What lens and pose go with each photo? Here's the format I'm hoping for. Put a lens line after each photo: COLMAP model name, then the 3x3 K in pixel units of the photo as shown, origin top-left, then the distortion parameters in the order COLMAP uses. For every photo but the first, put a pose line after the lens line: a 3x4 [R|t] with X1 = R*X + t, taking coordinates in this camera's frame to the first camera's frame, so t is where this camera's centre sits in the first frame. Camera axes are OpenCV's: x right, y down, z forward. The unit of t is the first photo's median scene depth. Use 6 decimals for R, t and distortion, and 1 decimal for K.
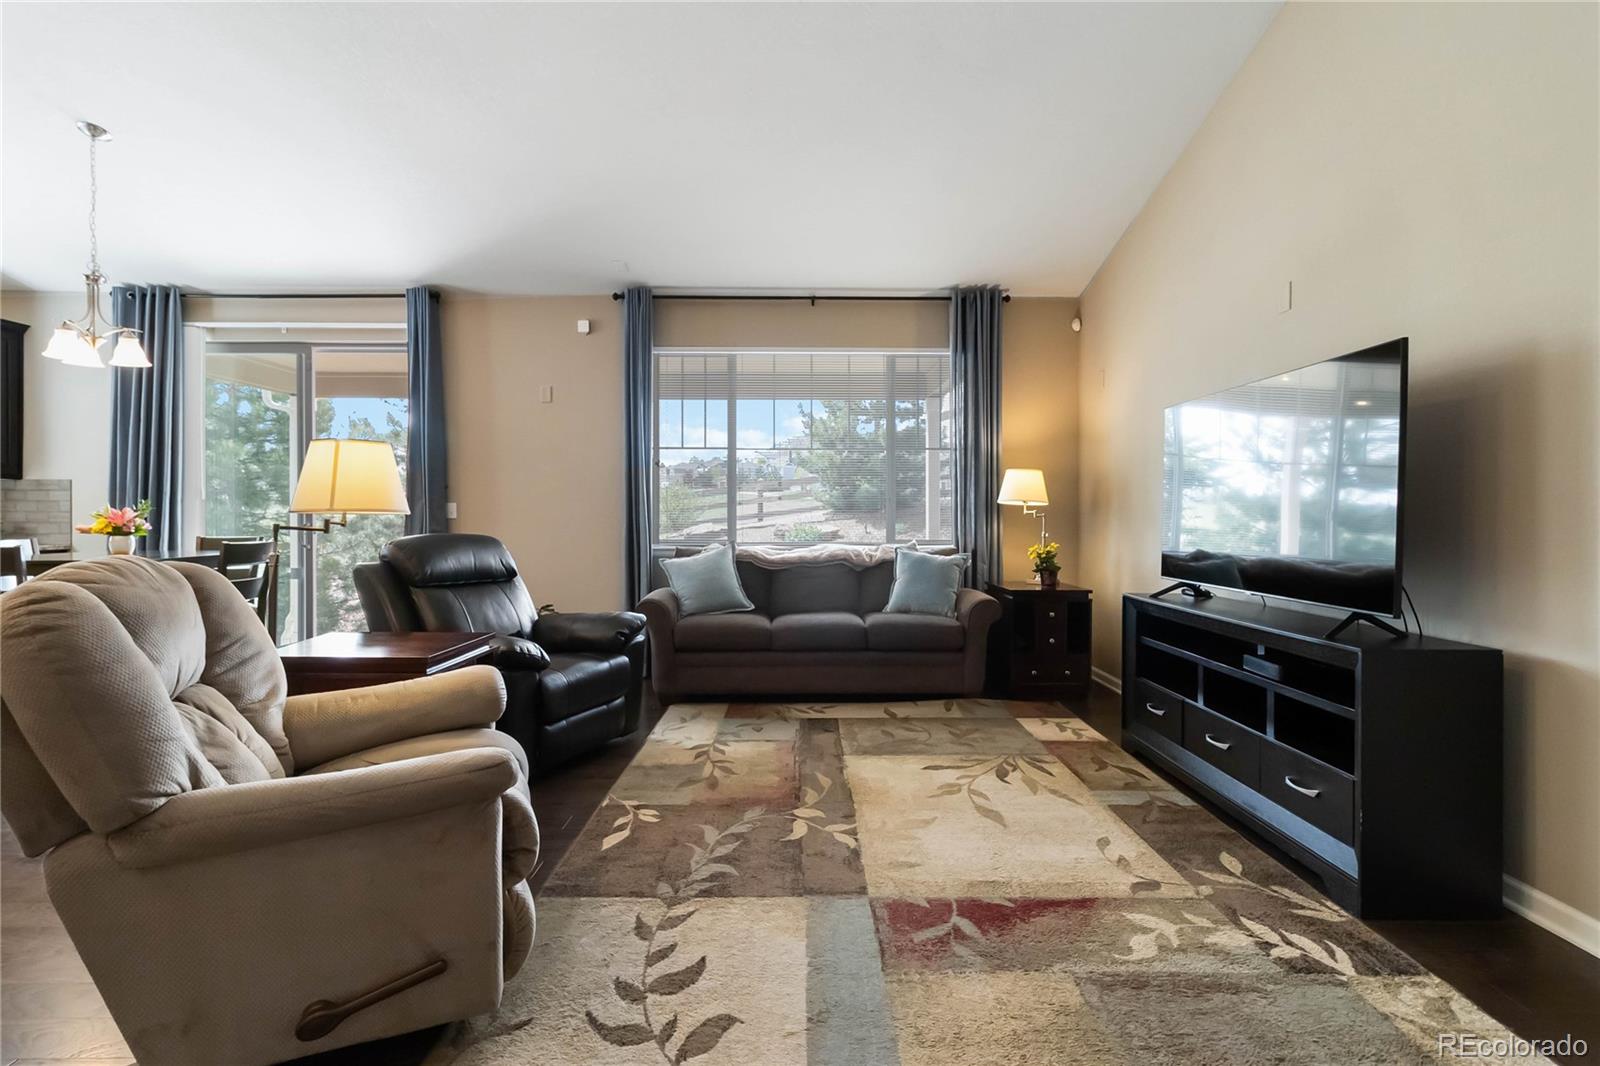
lens RADIAL K [[755.3, 0, 804.6], [0, 755.3, 509.3], [0, 0, 1]] dist [0.001325, 0.000421]
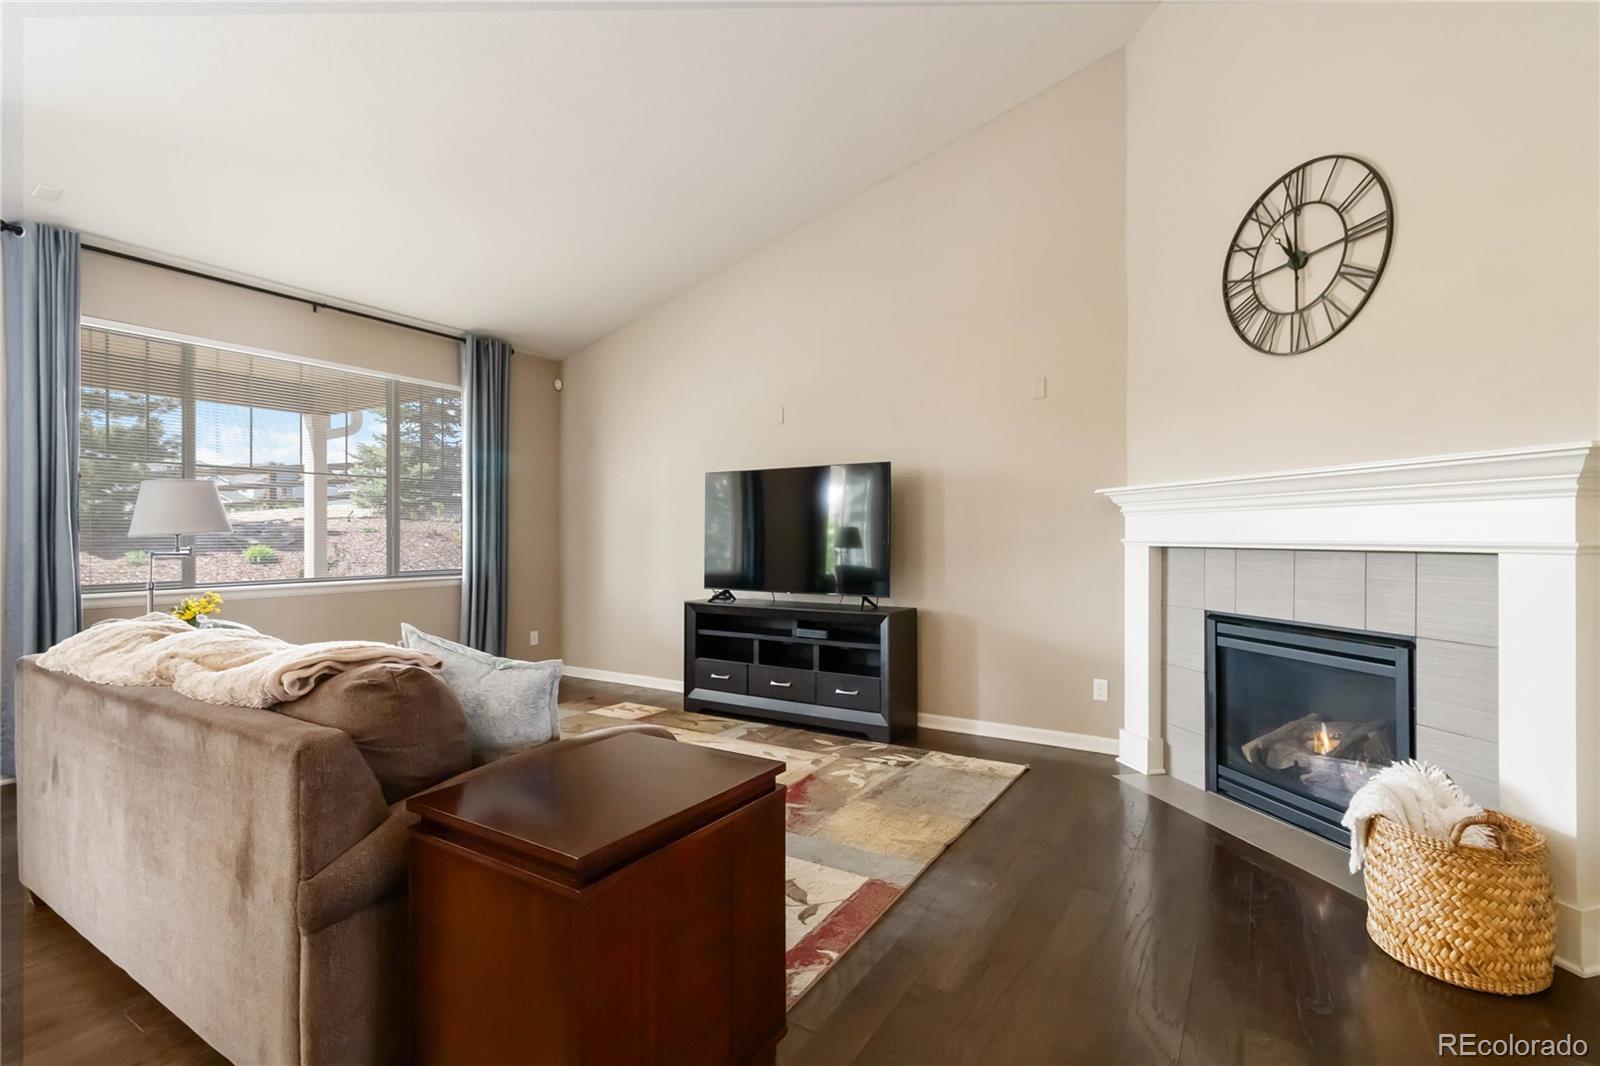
lens RADIAL K [[751.2, 0, 798.9], [0, 751.2, 524.7], [0, 0, 1]] dist [0.004419, 0.000430]
pose [[0.540334, 0.011986, 0.841365, -0.942830], [-0.005696, 0.999928, -0.010586, -0.027184], [-0.841431, 0.000927, 0.540363, 0.087363]]
